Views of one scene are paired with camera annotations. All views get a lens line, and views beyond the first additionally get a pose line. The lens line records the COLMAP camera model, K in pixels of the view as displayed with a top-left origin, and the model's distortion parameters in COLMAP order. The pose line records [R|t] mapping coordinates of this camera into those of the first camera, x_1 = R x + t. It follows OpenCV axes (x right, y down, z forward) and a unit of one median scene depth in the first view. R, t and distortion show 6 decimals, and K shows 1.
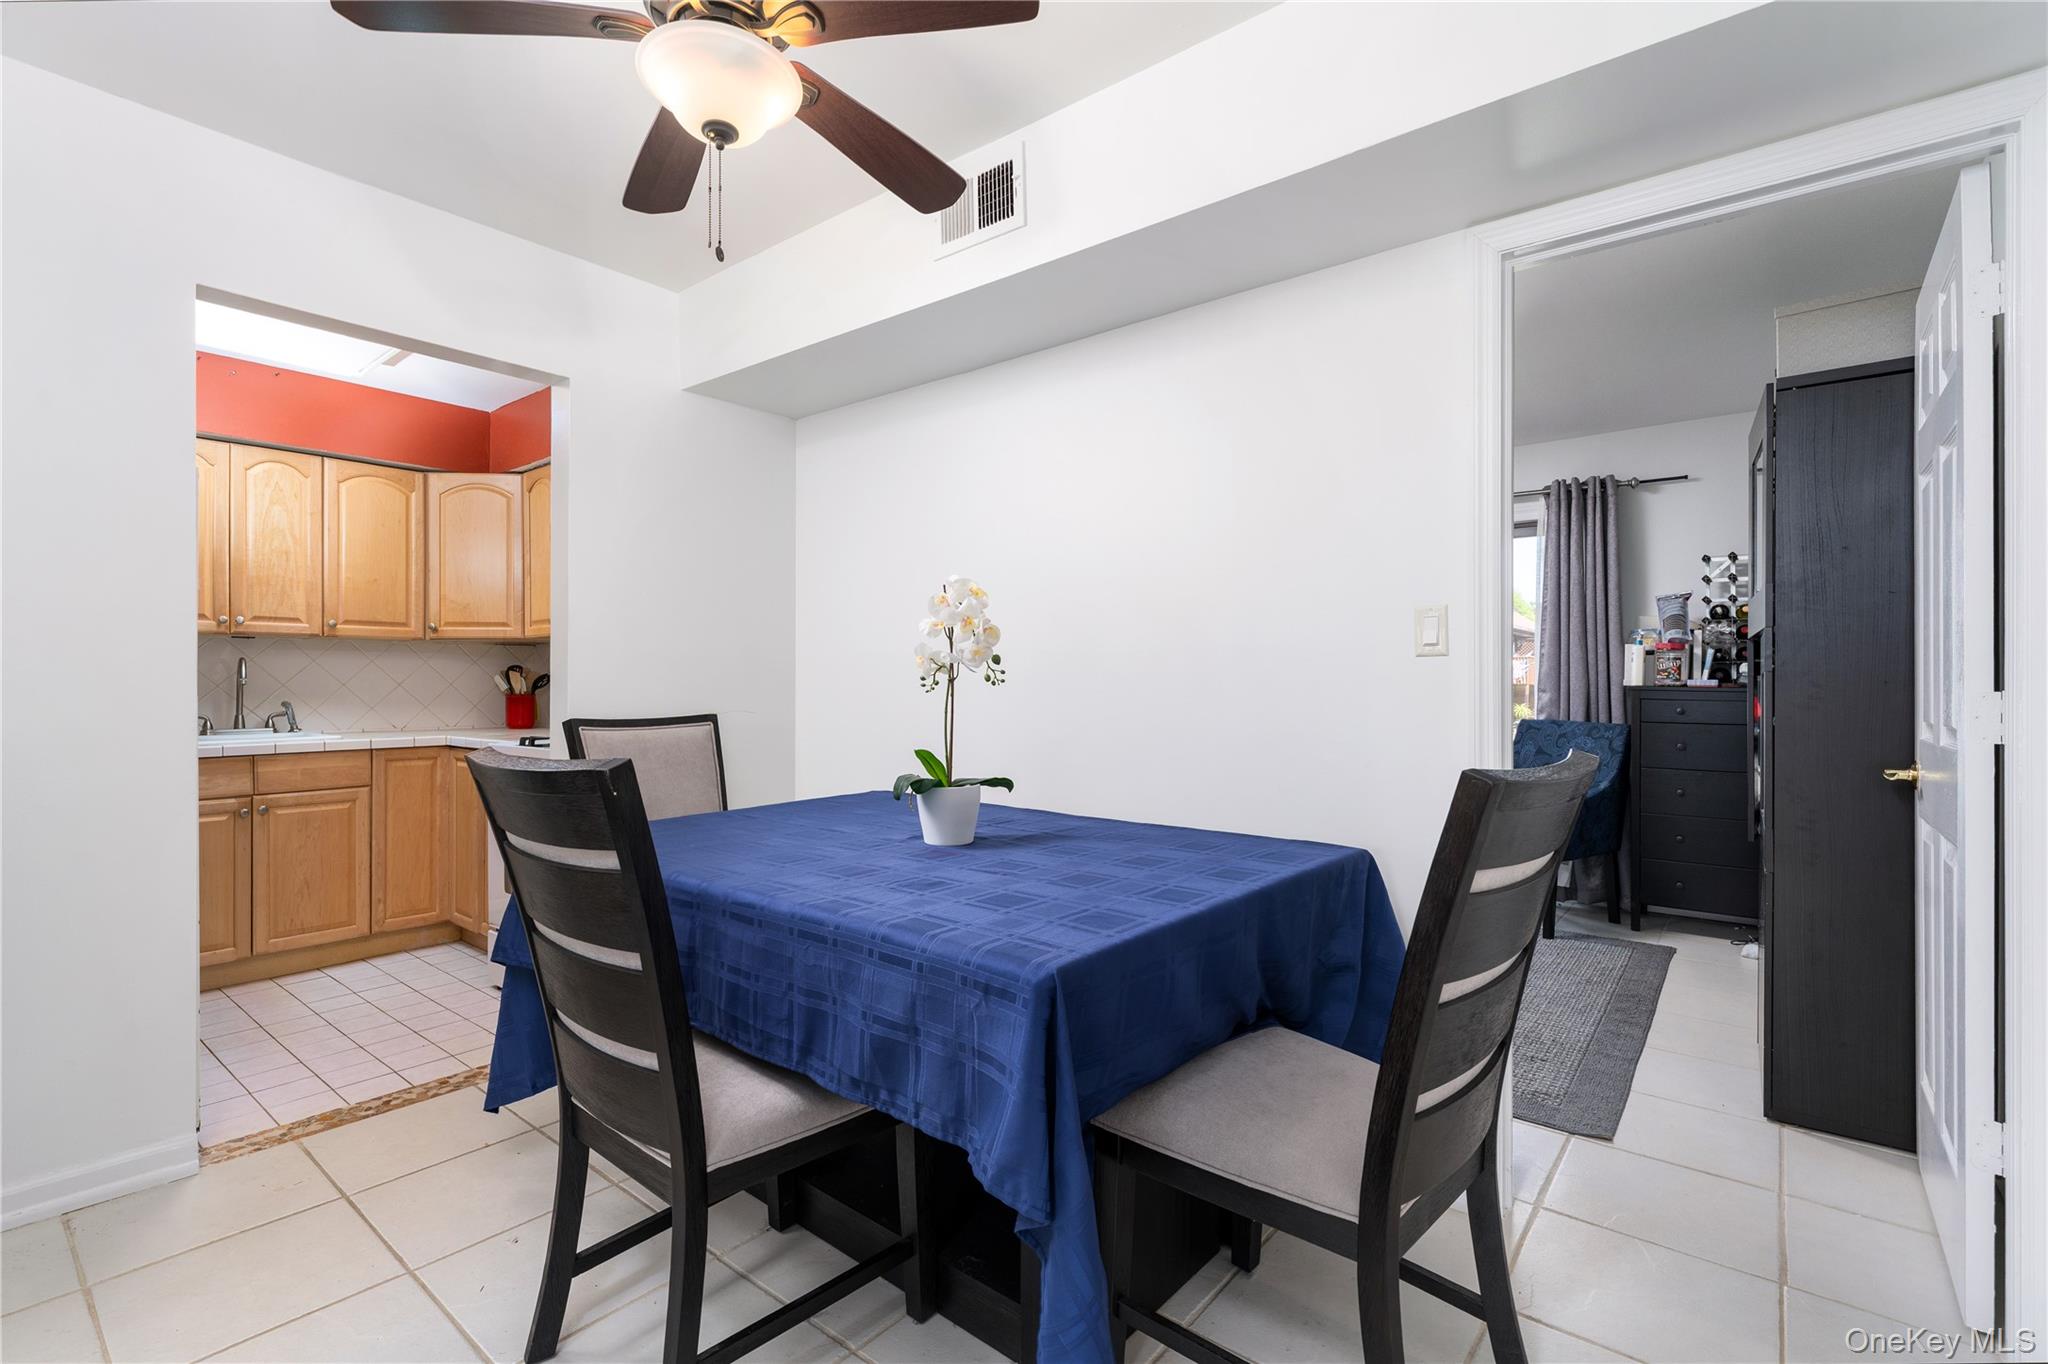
lens RADIAL K [[929.5, 0, 1024.0], [0, 929.5, 682.0], [0, 0, 1]] dist [-0.010719, -0.000059]
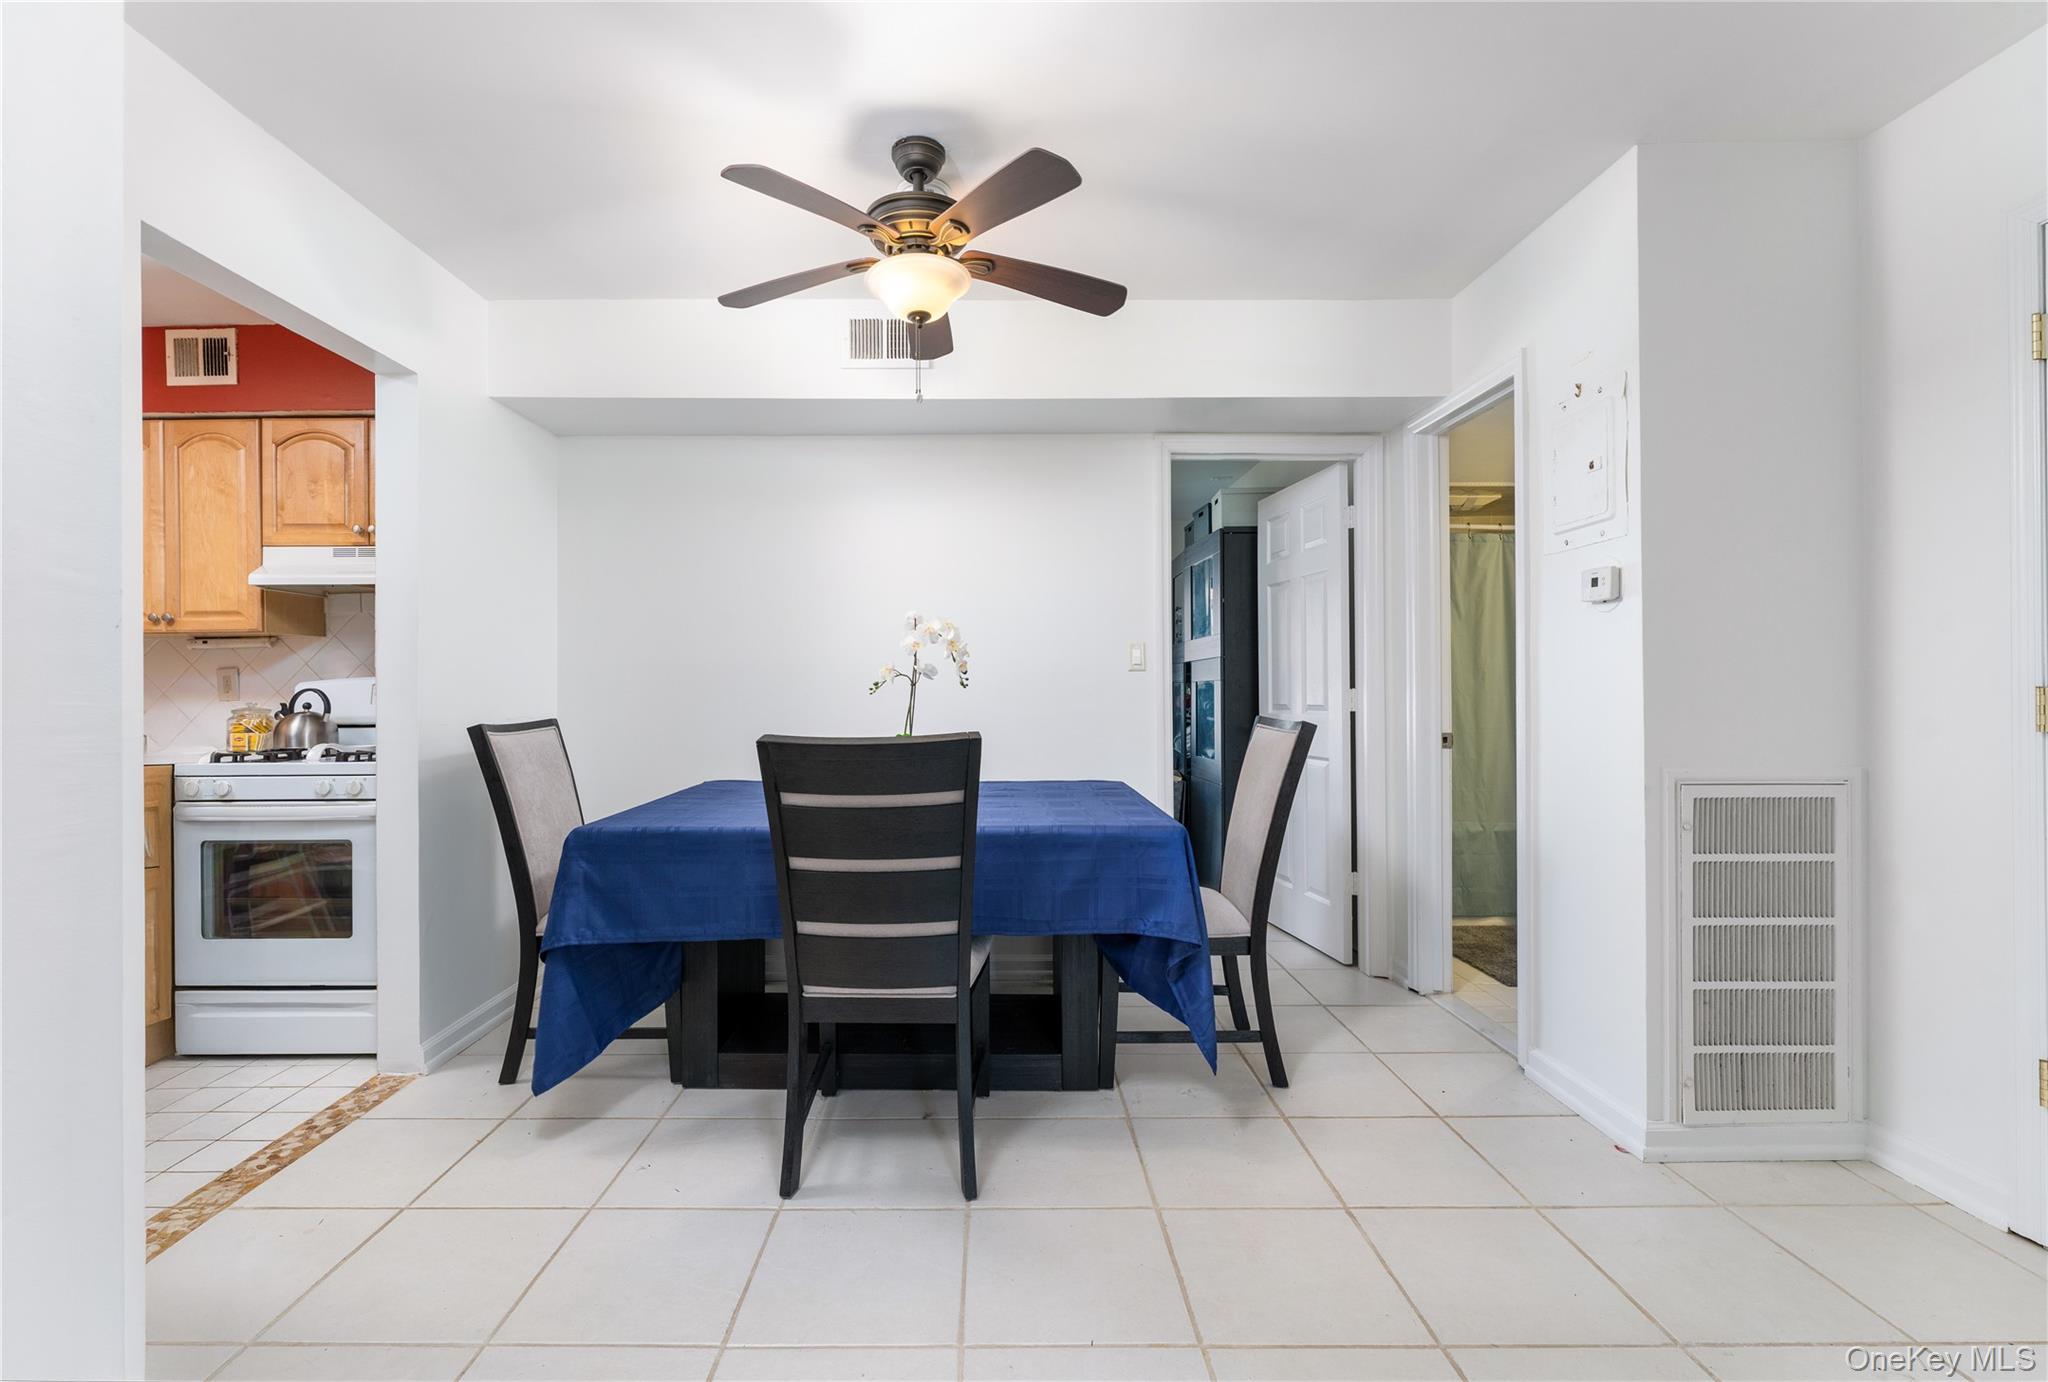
lens RADIAL K [[906.0, 0, 986.0], [0, 906.0, 687.6], [0, 0, 1]] dist [-0.003423, -0.000370]
pose [[0.780406, -0.003607, 0.625263, -0.437648], [0.003953, 0.999992, 0.000835, 0.000239], [-0.625261, 0.001820, 0.780414, -0.076268]]
